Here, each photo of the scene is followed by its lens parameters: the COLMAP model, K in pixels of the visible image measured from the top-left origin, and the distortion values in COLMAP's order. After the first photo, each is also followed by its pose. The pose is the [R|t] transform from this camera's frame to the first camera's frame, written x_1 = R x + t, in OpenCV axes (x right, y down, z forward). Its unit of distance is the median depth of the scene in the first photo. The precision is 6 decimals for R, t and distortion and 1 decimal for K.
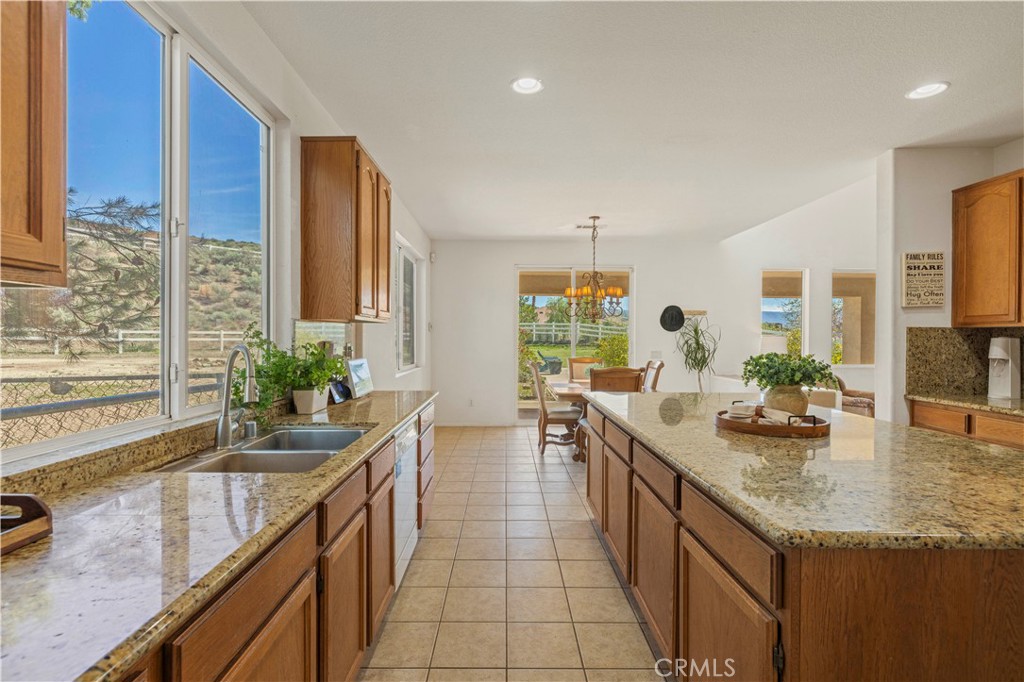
lens RADIAL K [[477.7, 0, 512.0], [0, 477.7, 341.0], [0, 0, 1]] dist [-0.001318, -0.000380]
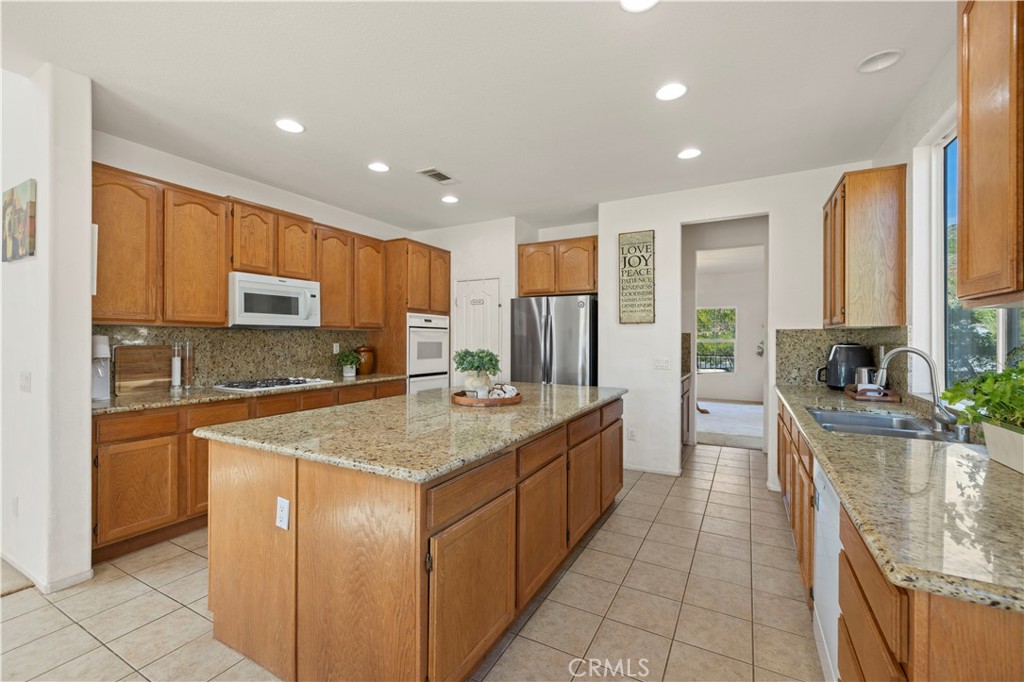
lens RADIAL K [[436.5, 0, 505.9], [0, 436.5, 335.6], [0, 0, 1]] dist [0.000351, 0.000007]
pose [[-0.869467, -0.005033, 0.493965, -0.105031], [-0.003675, 0.999986, 0.003720, -0.013711], [-0.493977, 0.001419, -0.869474, 1.413488]]
